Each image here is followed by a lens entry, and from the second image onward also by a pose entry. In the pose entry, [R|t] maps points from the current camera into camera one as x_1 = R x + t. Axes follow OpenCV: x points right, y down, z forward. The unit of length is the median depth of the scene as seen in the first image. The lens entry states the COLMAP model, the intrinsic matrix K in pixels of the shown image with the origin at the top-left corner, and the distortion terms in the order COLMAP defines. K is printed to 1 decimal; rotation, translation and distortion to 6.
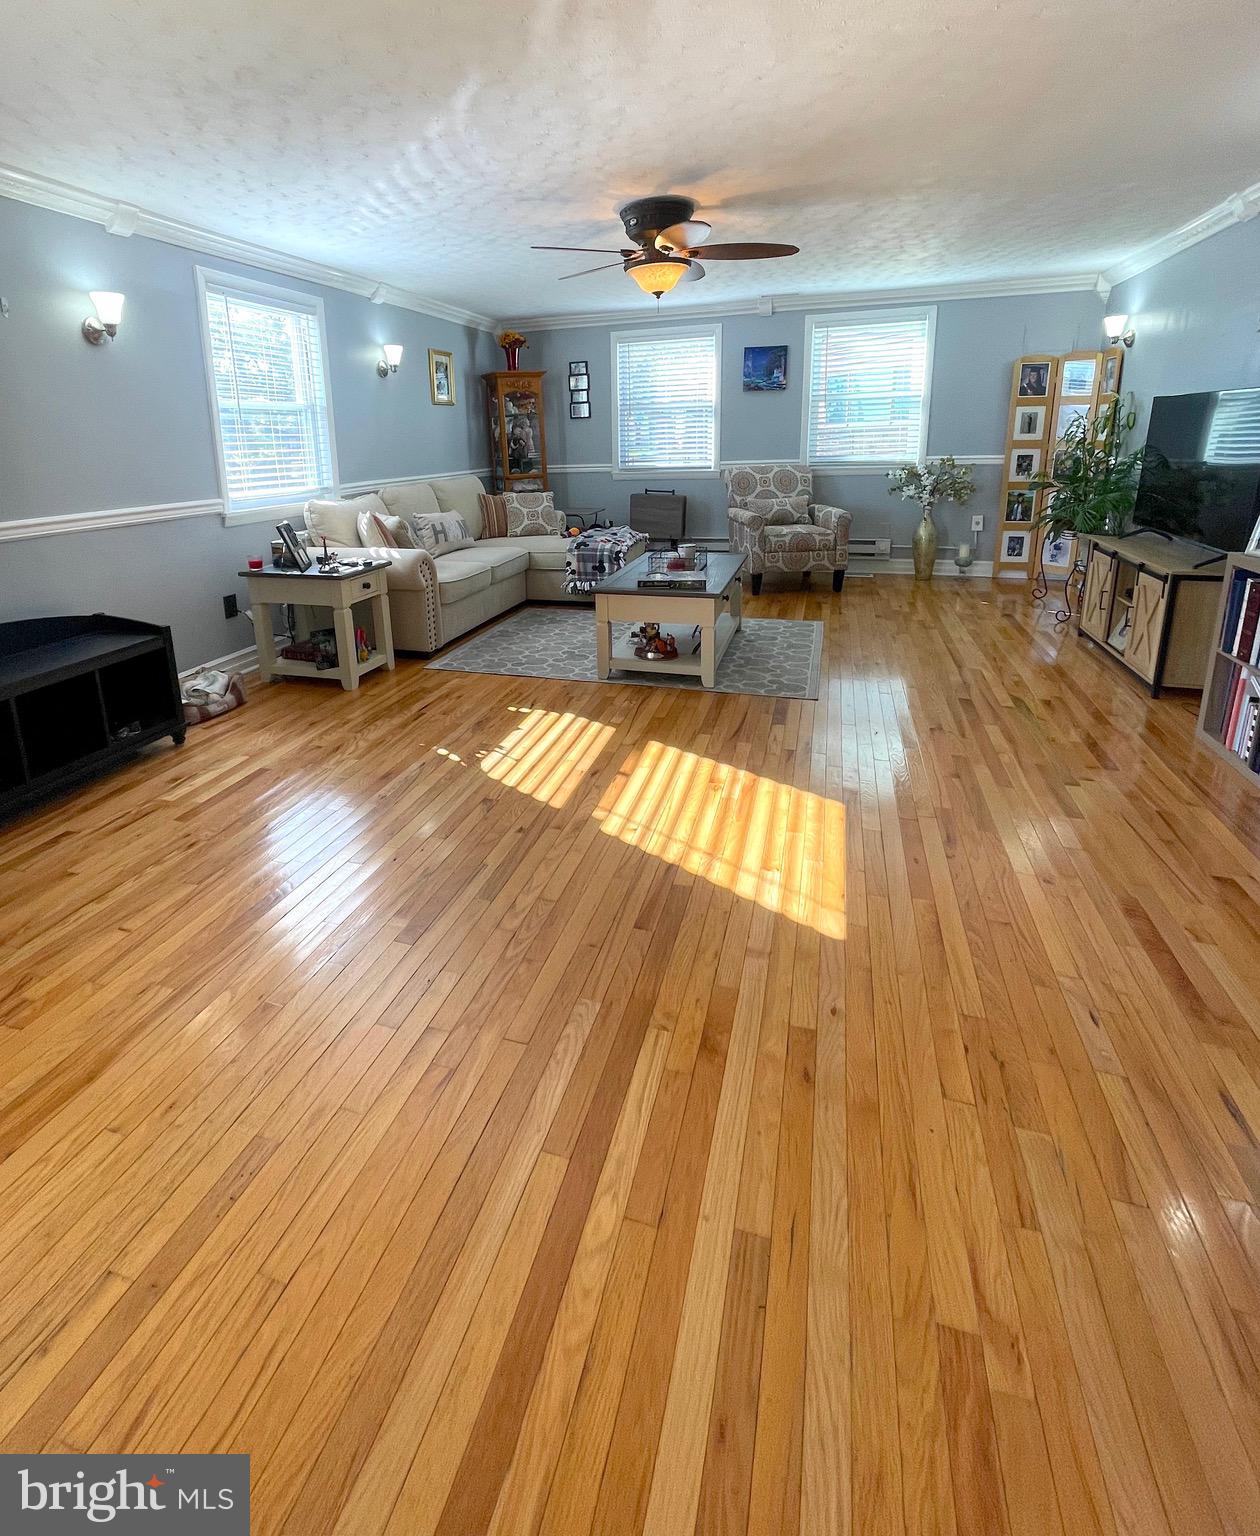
lens RADIAL K [[729.6, 0, 590.8], [0, 729.6, 665.7], [0, 0, 1]] dist [-0.006342, -0.000707]
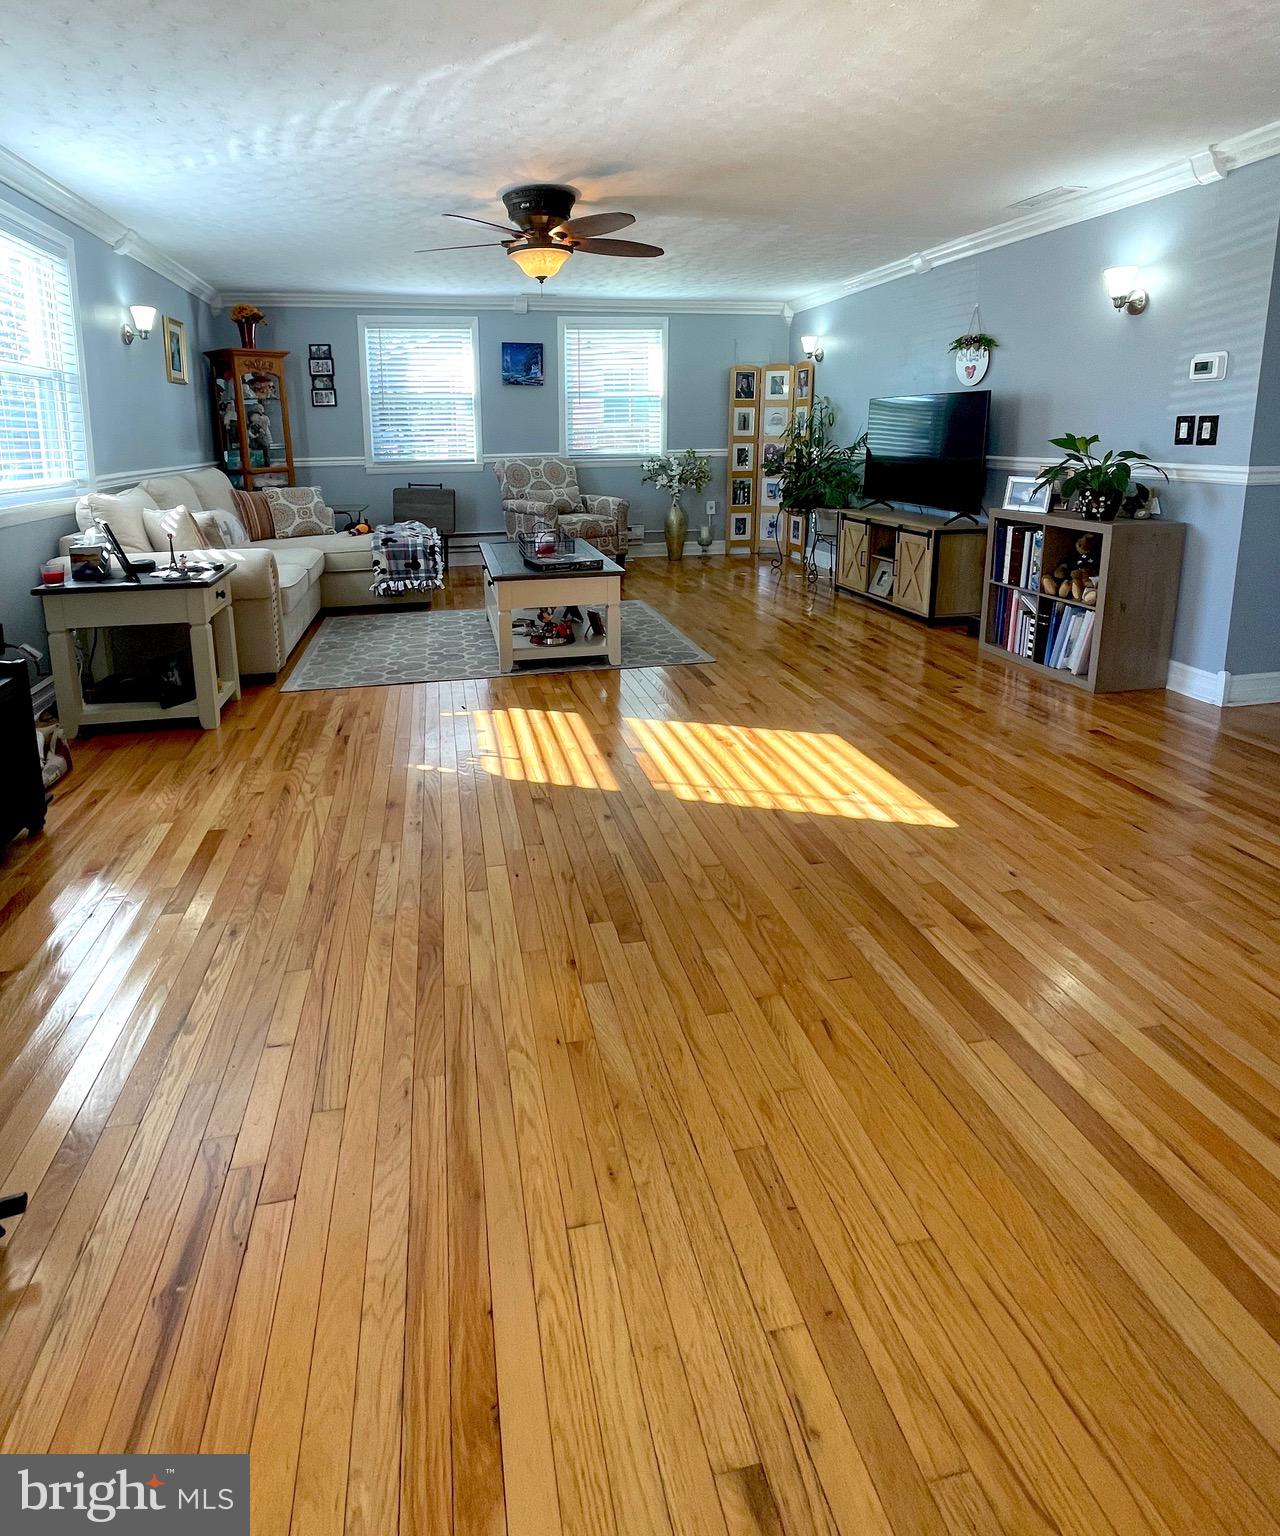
lens RADIAL K [[771.5, 0, 594.0], [0, 771.5, 623.6], [0, 0, 1]] dist [-0.001511, -0.002394]
pose [[0.875085, -0.100186, 0.473486, -0.289156], [0.134453, 0.990153, -0.038985, 0.008053], [-0.464918, 0.097777, 0.879938, 0.056914]]
